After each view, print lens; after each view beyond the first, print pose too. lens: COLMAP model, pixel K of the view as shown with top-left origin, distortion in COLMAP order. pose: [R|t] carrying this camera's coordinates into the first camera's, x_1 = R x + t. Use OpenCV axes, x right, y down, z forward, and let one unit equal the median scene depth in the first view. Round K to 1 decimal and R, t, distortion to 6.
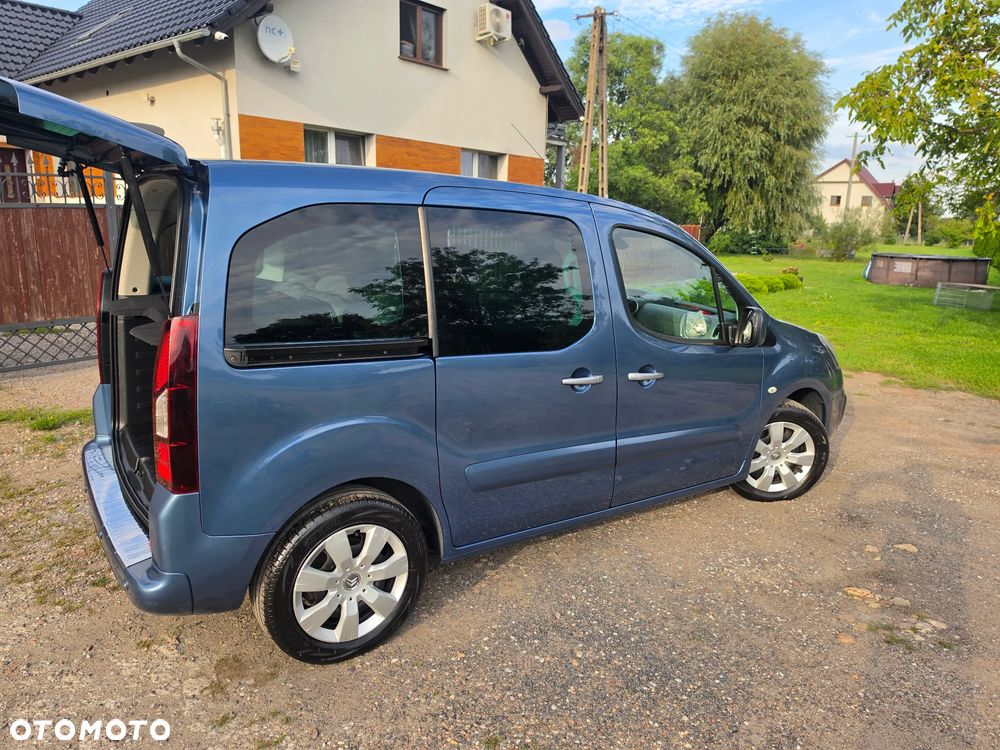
lens RADIAL K [[684.2, 0, 498.7], [0, 684.2, 377.4], [0, 0, 1]] dist [0.025477, -0.030627]
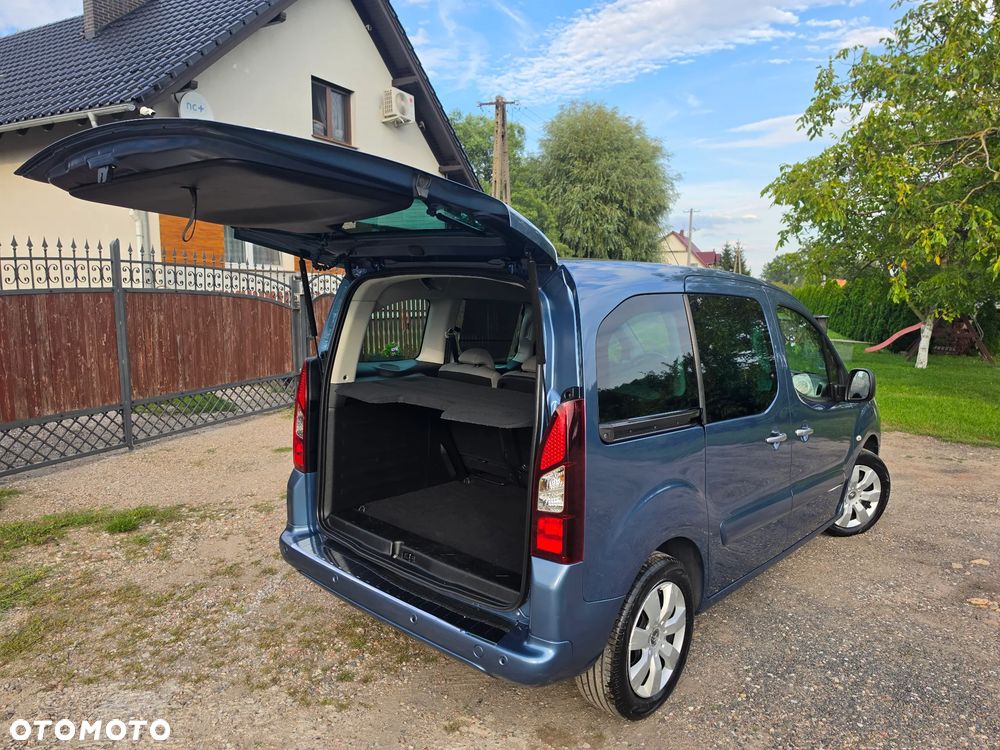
lens RADIAL K [[680.2, 0, 503.2], [0, 680.2, 389.7], [0, 0, 1]] dist [0.033614, -0.043179]
pose [[0.977197, -0.047812, 0.206881, -0.133083], [0.064103, 0.995286, -0.072773, -0.005436], [-0.202426, 0.084375, 0.975656, -0.006196]]
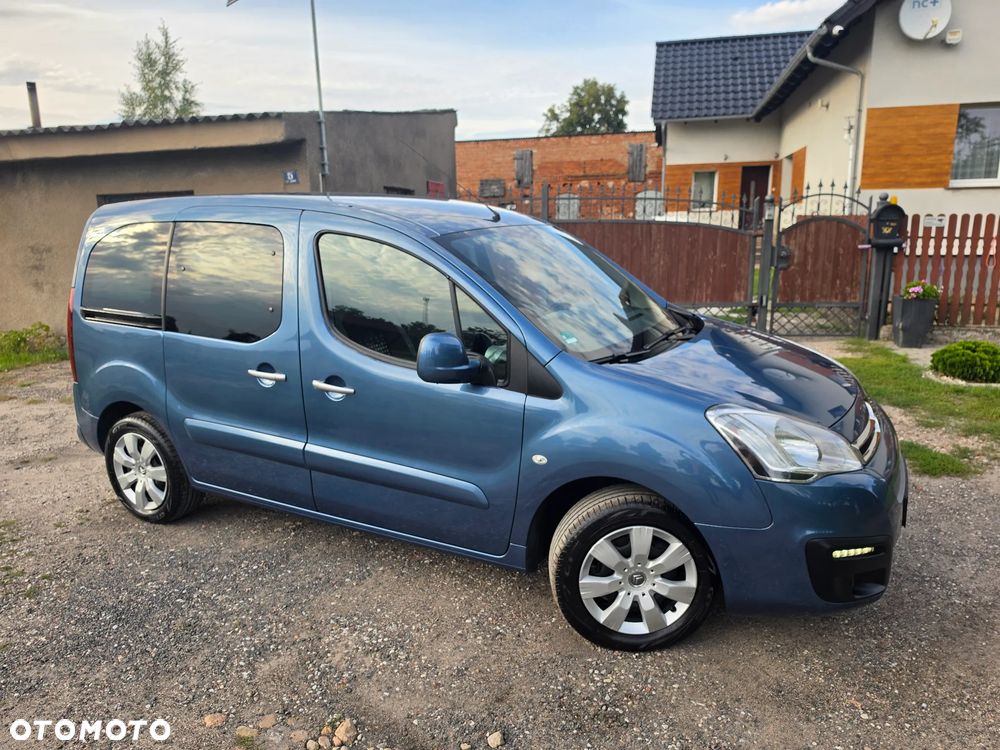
lens RADIAL K [[684.8, 0, 498.9], [0, 684.8, 388.1], [0, 0, 1]] dist [0.028501, -0.041027]
pose [[0.448098, 0.176774, -0.876333, 0.302791], [-0.170090, 0.979208, 0.110554, -0.039391], [0.877654, 0.099516, 0.468849, 0.197933]]
